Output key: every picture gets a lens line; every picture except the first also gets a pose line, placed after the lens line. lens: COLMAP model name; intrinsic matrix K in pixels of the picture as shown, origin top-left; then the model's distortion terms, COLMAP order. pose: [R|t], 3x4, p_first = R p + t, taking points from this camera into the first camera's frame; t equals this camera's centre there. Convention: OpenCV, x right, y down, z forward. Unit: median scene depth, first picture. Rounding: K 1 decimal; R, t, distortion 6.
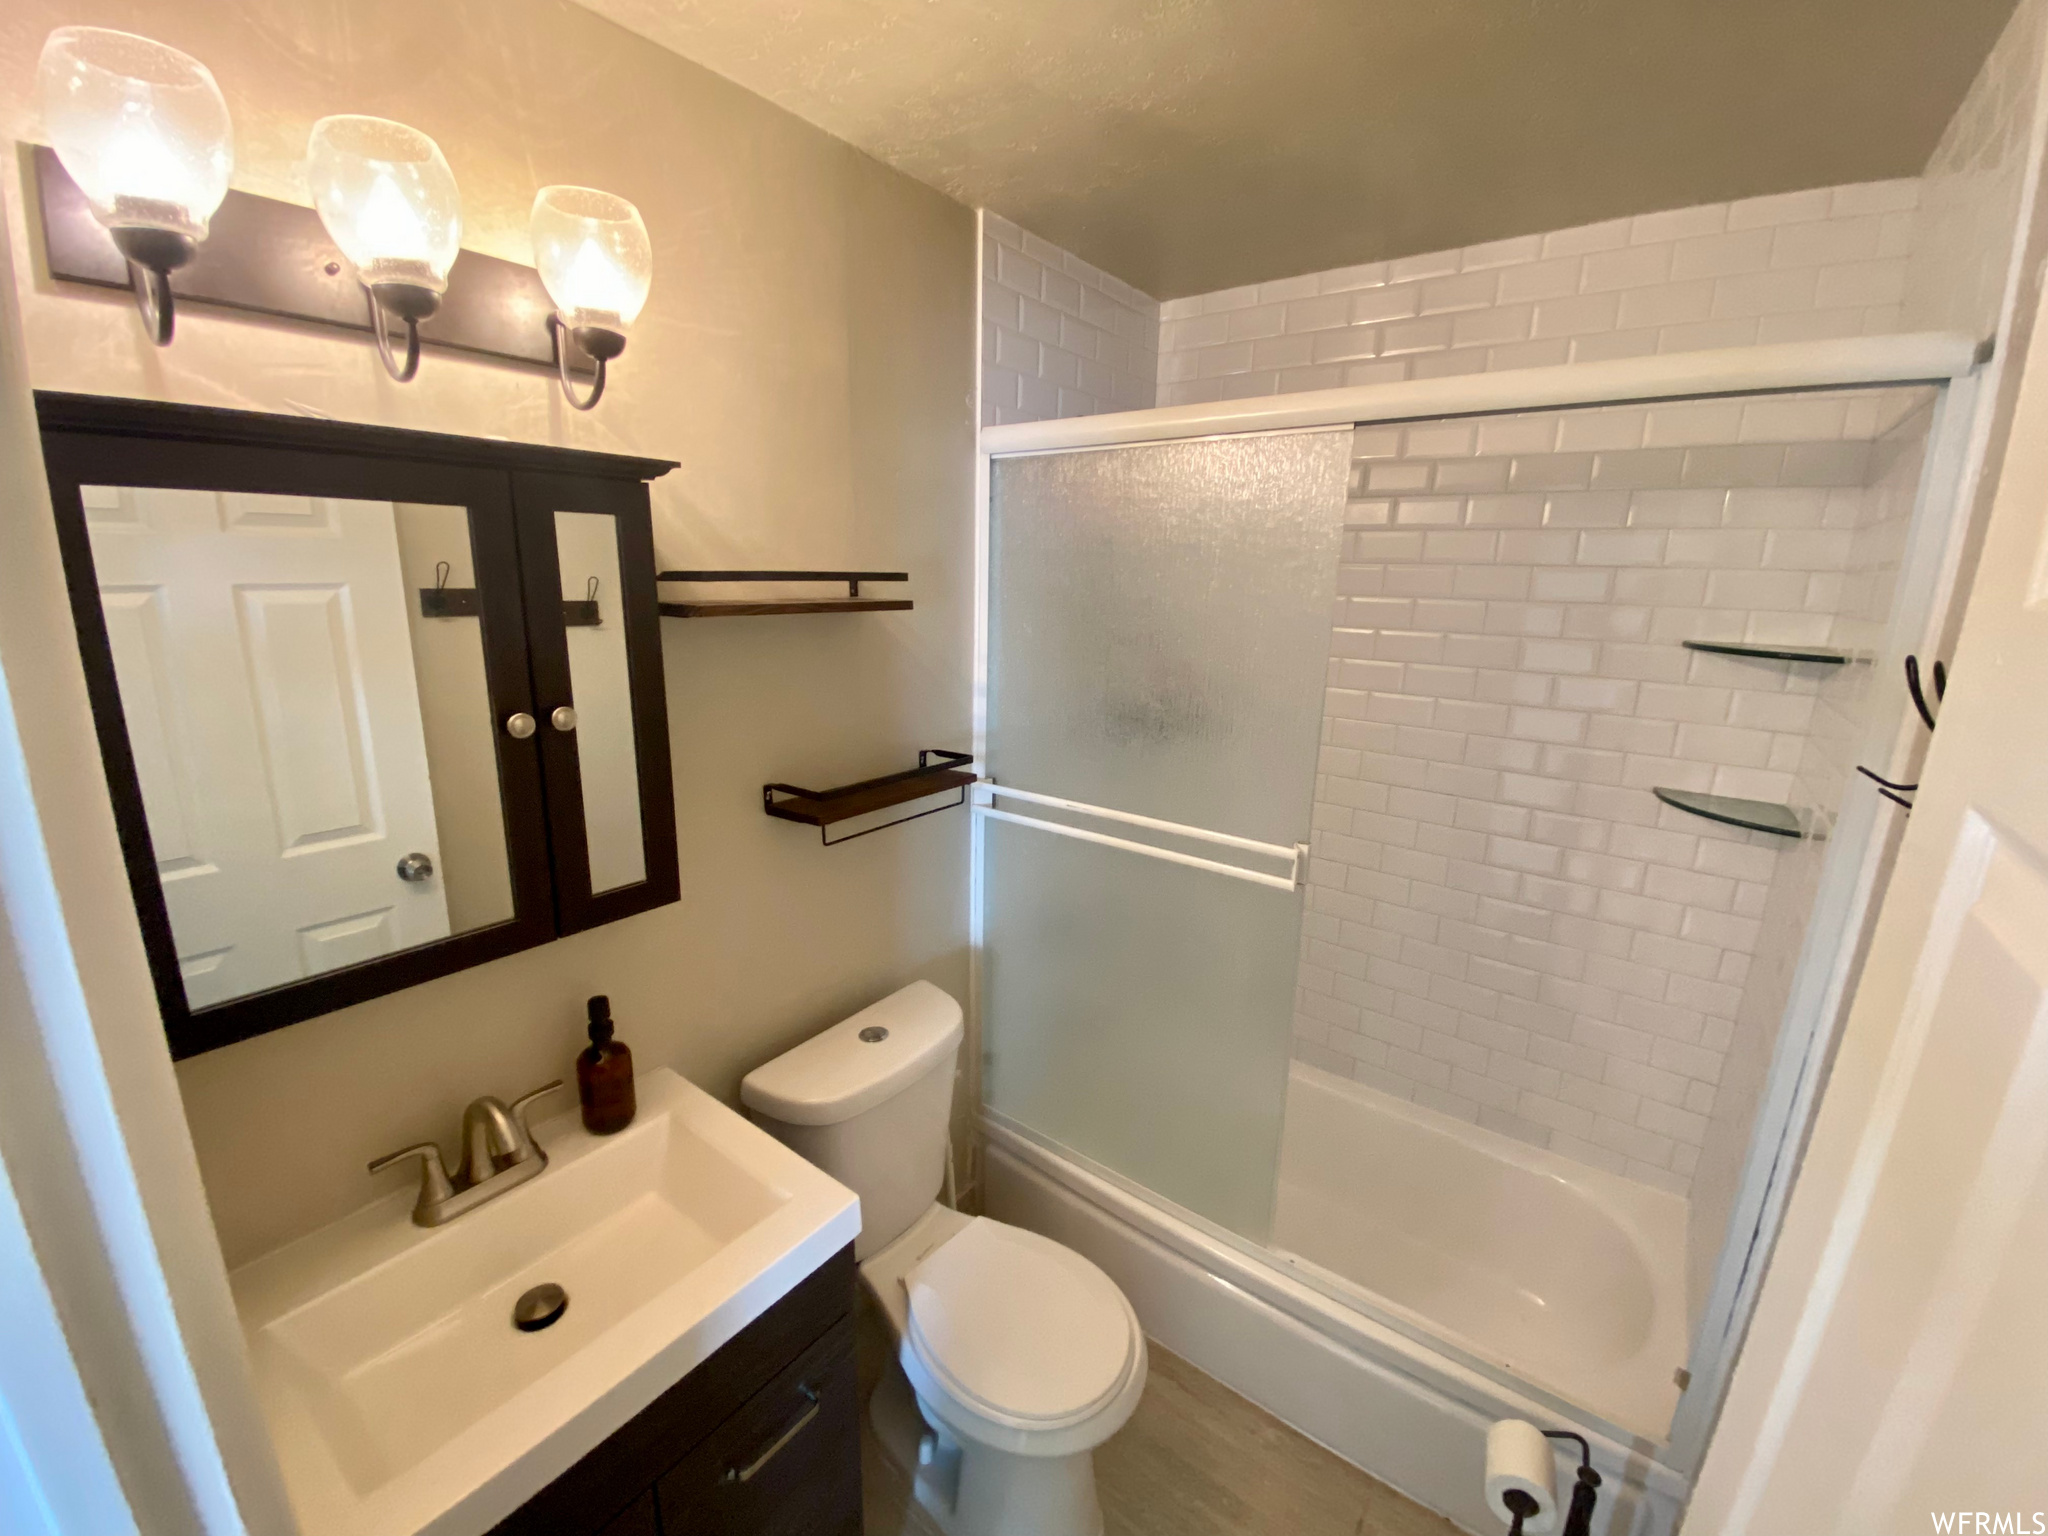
lens RADIAL K [[830.3, 0, 1028.1], [0, 830.3, 770.3], [0, 0, 1]] dist [0.016334, -0.019909]
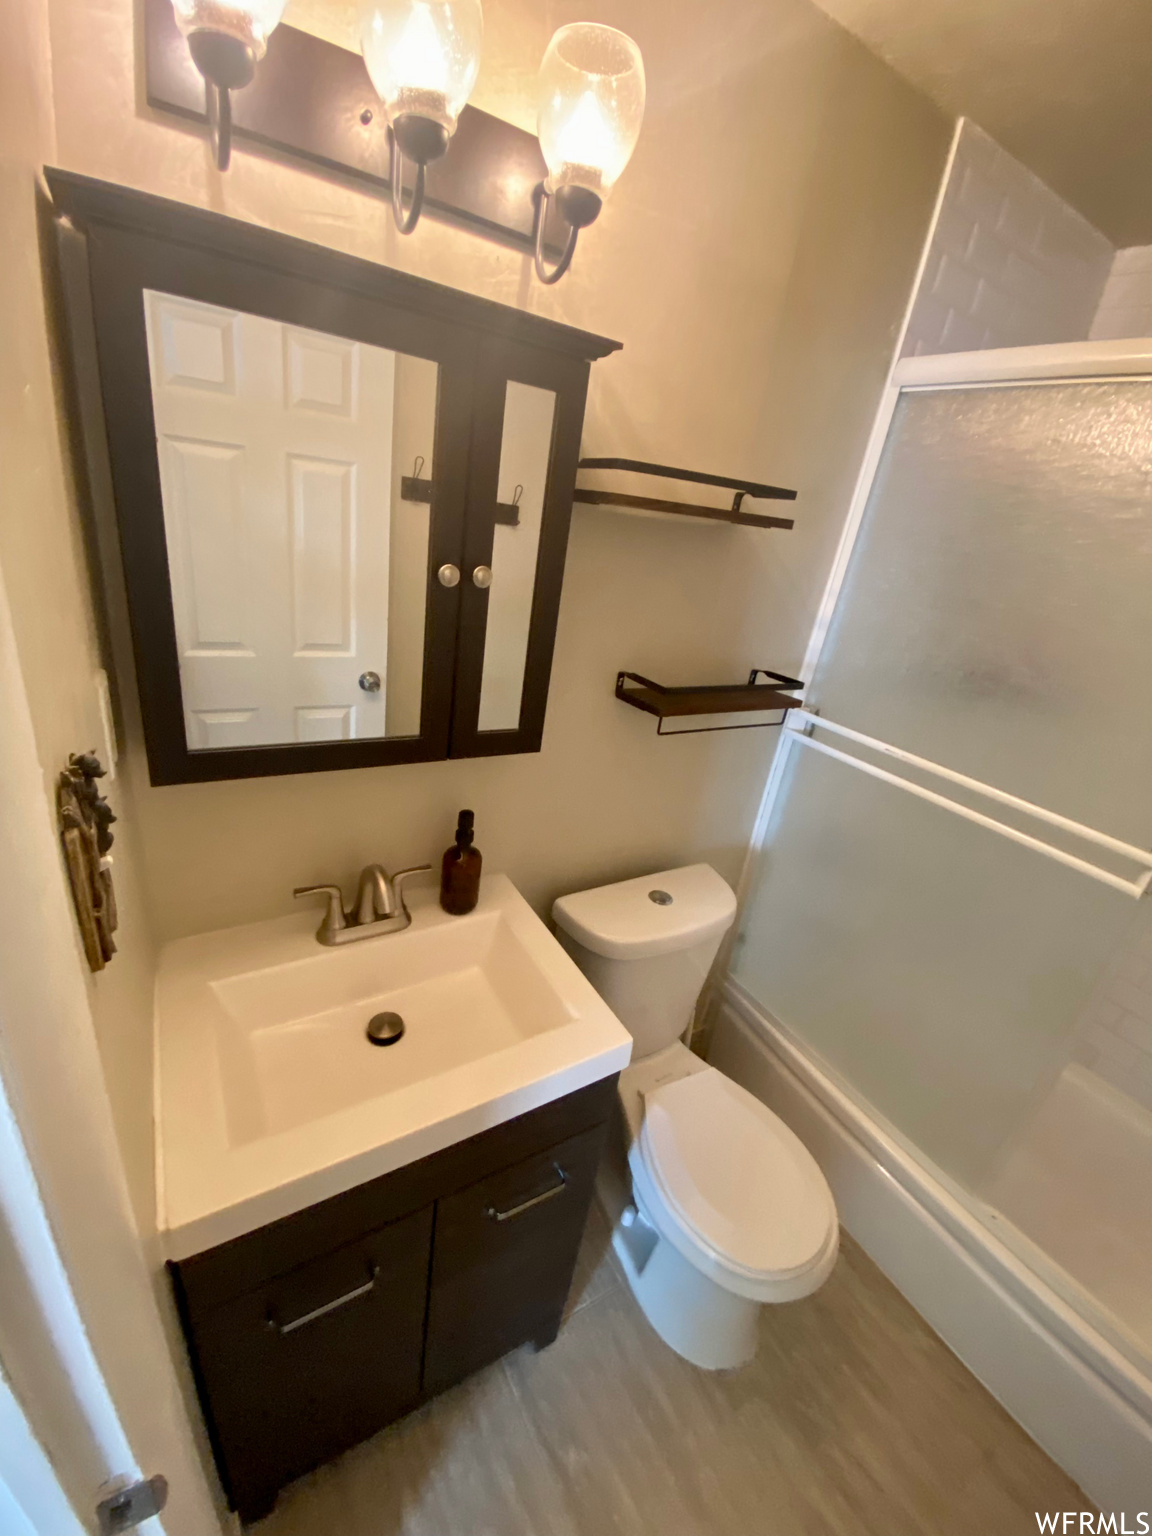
lens RADIAL K [[620.1, 0, 576.0], [0, 620.1, 768.0], [0, 0, 1]] dist [0.040639, -0.031294]
pose [[0.921959, 0.244199, -0.300596, -0.092685], [-0.202064, 0.965448, 0.164562, 0.020390], [0.330395, -0.090980, 0.939447, 0.169952]]
